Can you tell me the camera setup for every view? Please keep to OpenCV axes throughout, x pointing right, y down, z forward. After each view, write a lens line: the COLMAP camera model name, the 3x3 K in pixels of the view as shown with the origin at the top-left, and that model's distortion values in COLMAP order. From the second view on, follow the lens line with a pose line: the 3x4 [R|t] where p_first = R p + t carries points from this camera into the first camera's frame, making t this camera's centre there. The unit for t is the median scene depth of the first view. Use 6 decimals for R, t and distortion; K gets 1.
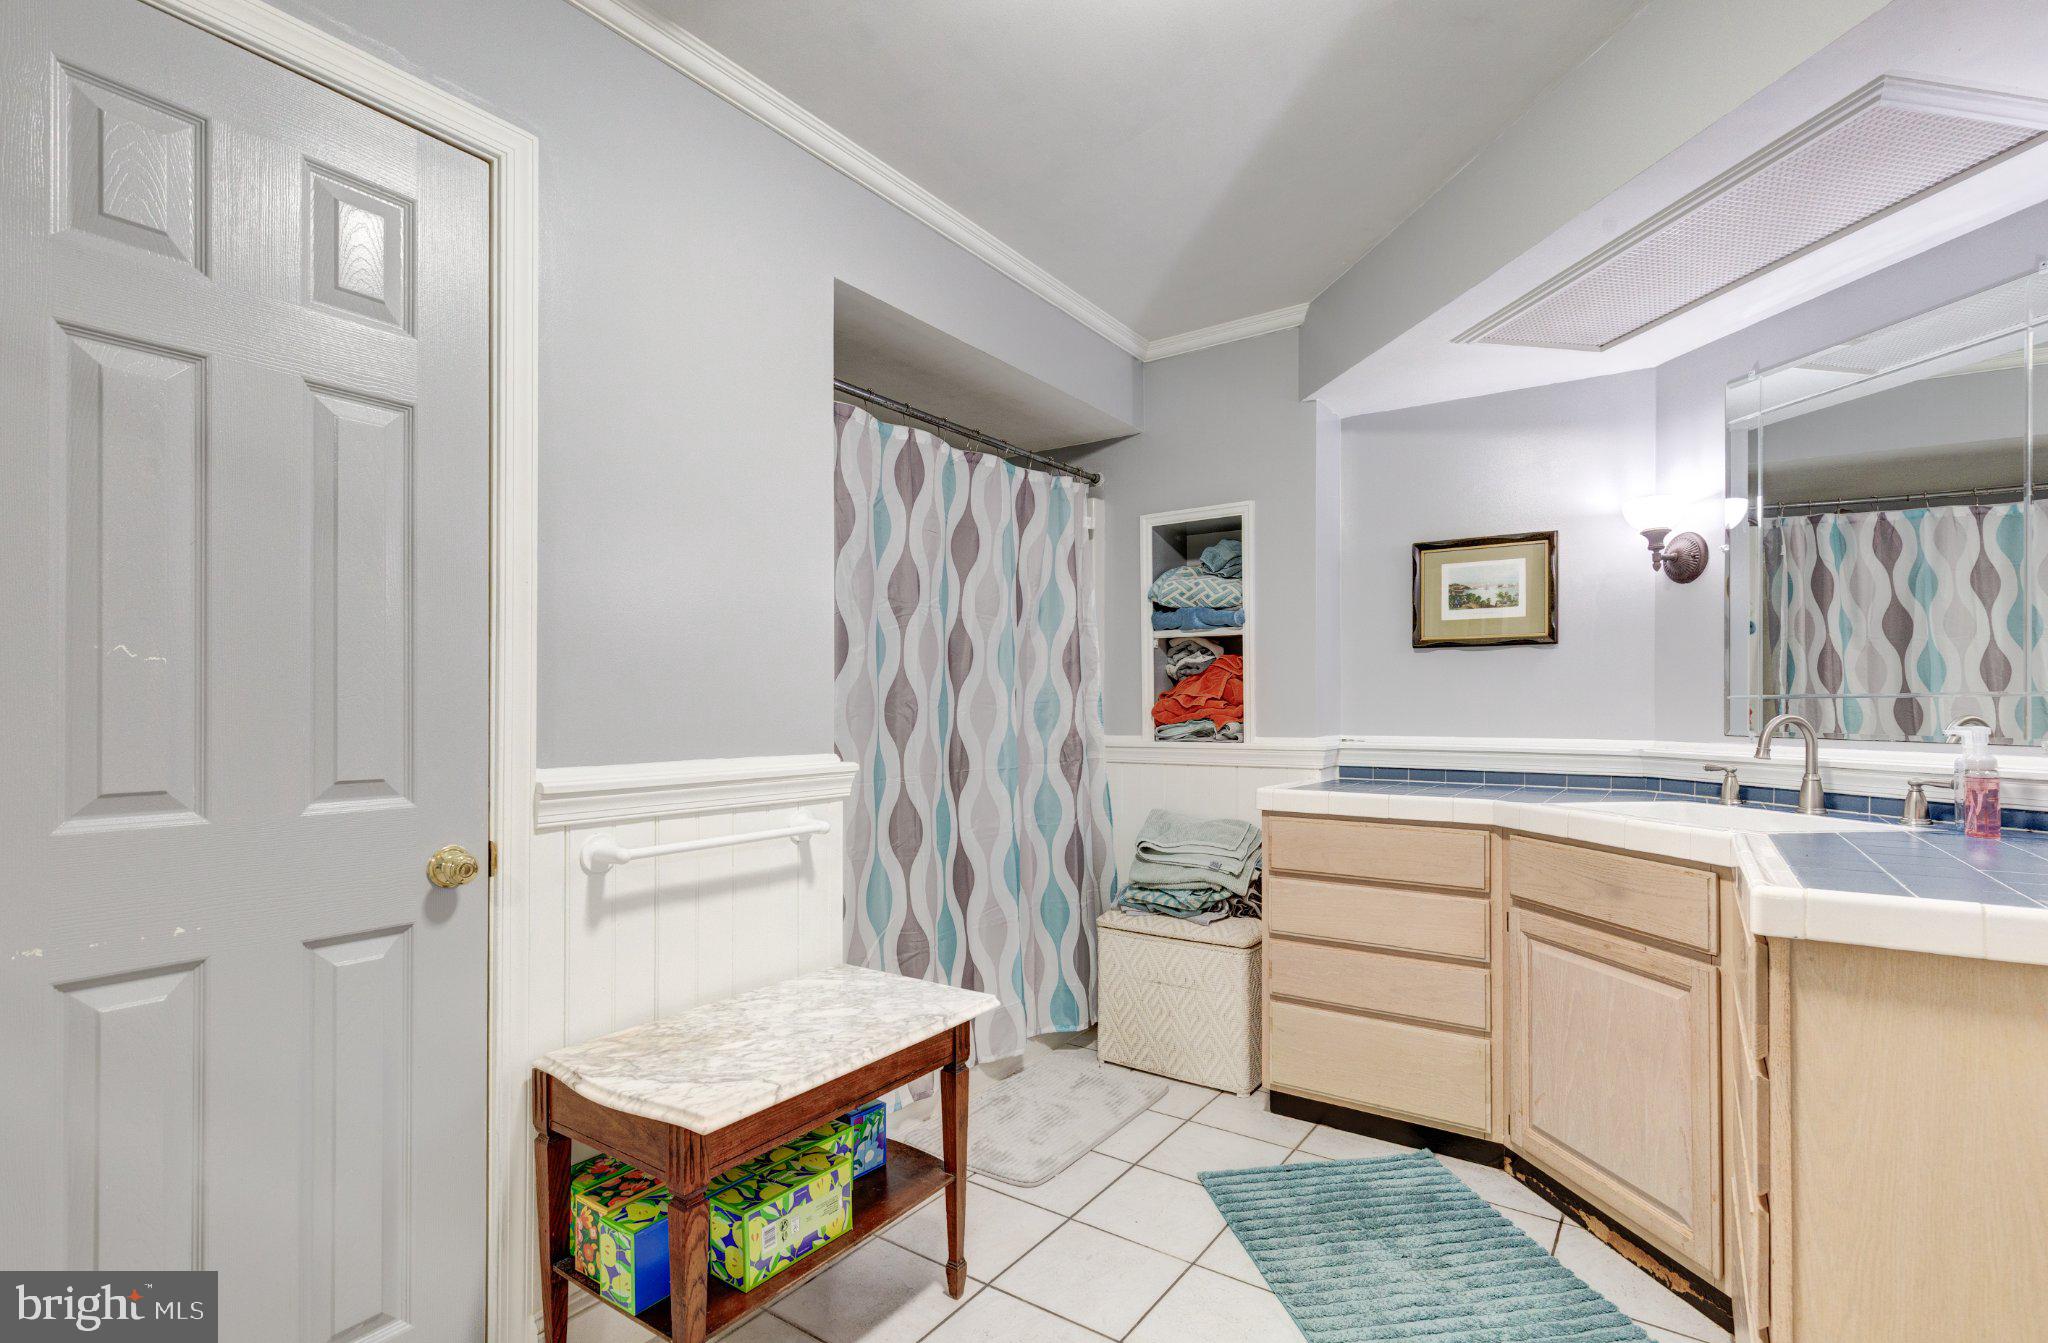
lens RADIAL K [[957.3, 0, 1025.3], [0, 957.3, 703.8], [0, 0, 1]] dist [0.006649, -0.001109]
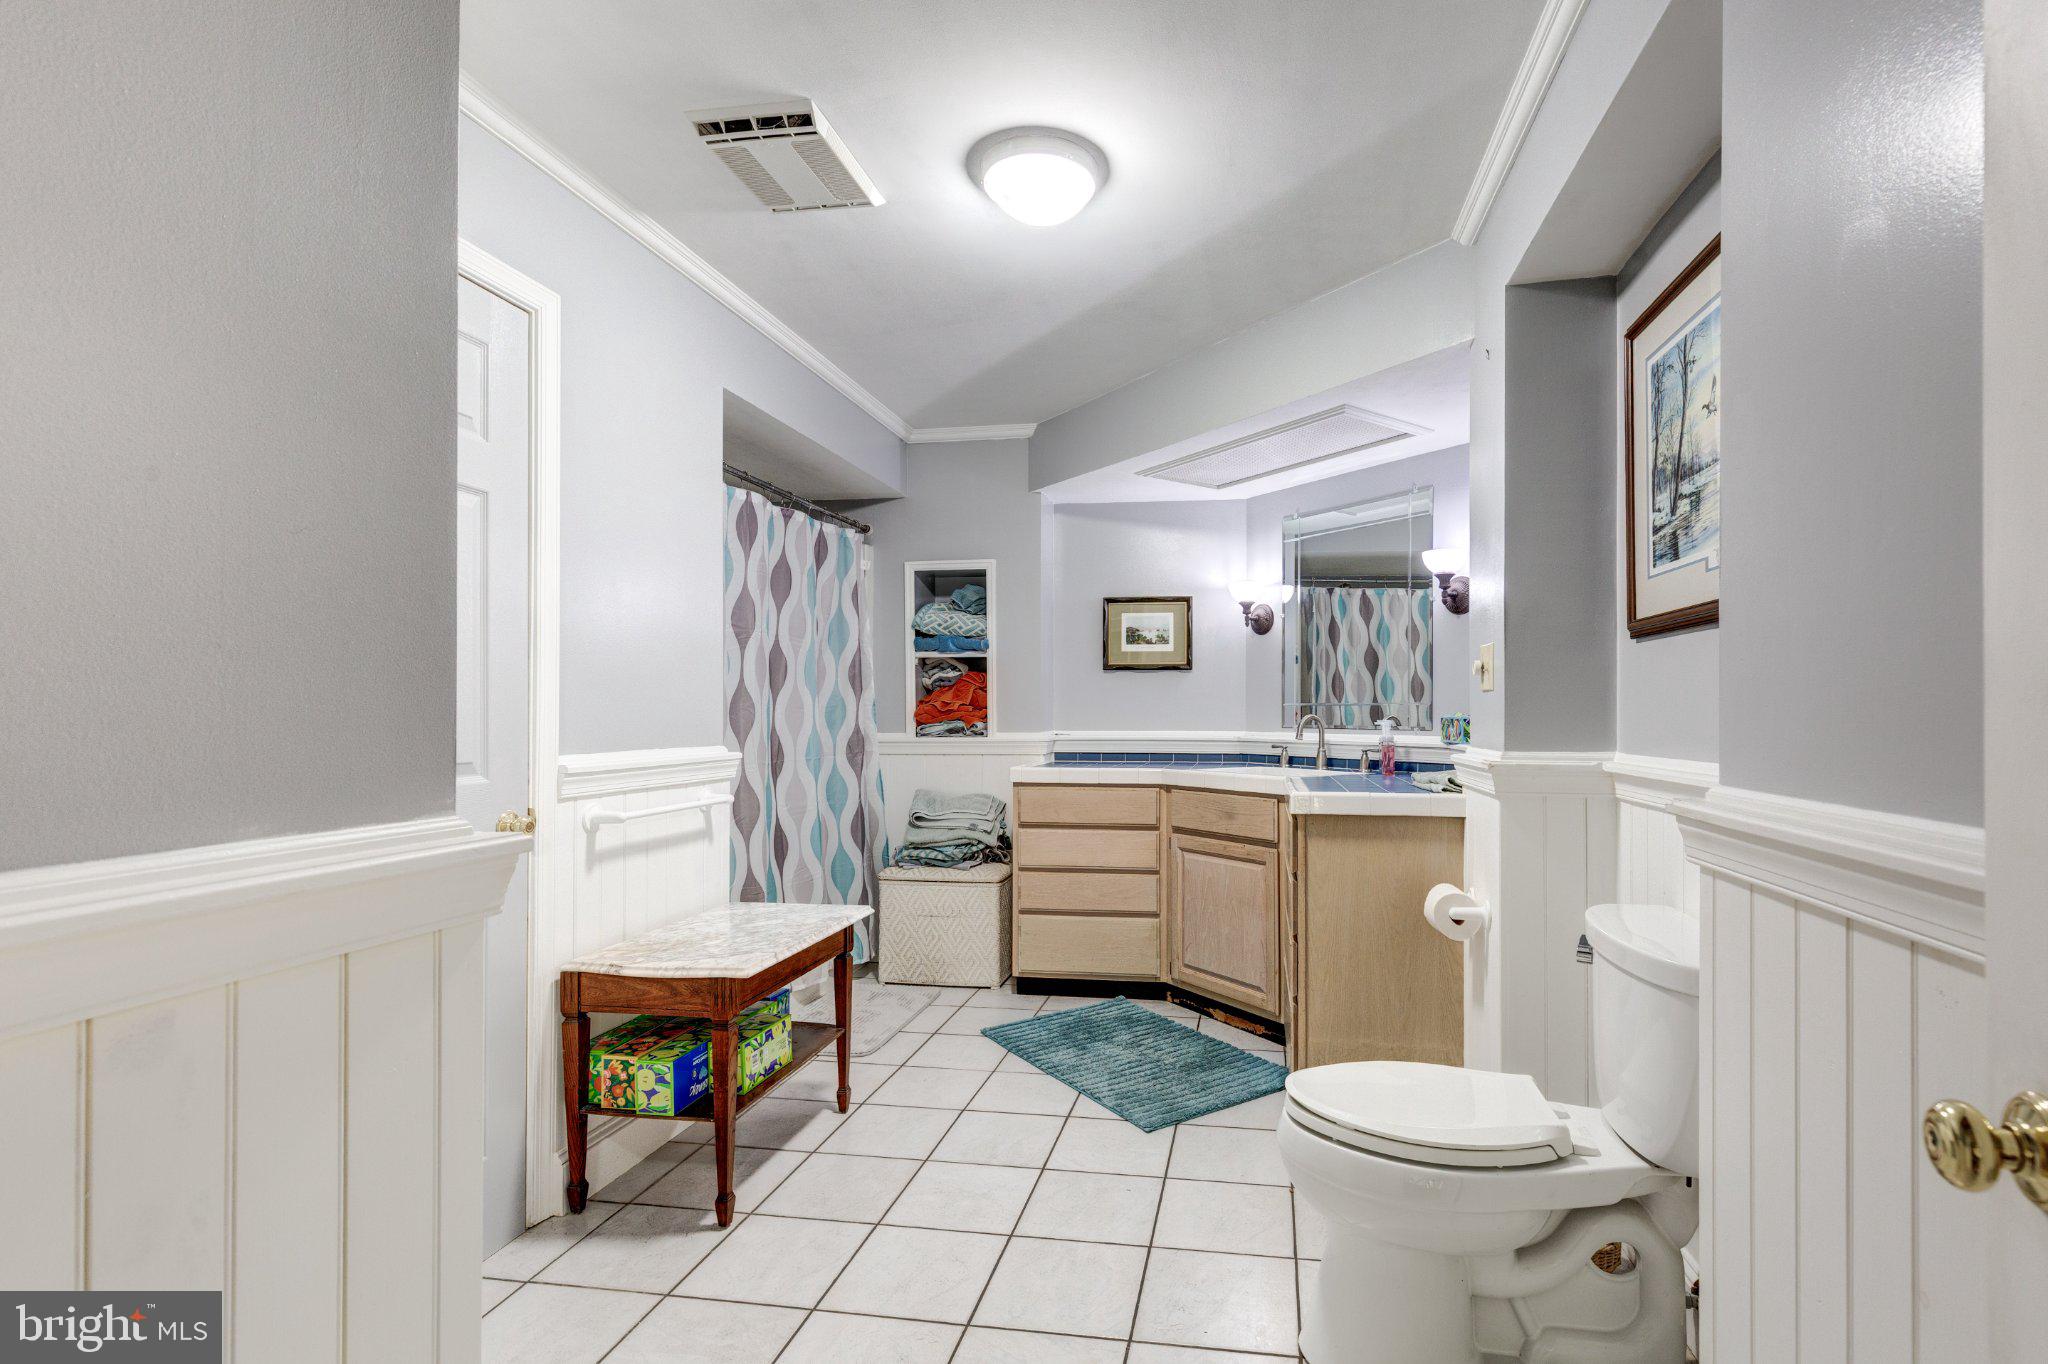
lens RADIAL K [[924.7, 0, 1047.5], [0, 924.7, 707.7], [0, 0, 1]] dist [0.000583, -0.000013]
pose [[0.928789, 0.001417, 0.370607, -0.238481], [-0.001253, 0.999999, -0.000682, -0.000041], [-0.370608, 0.000169, 0.928790, -0.331970]]
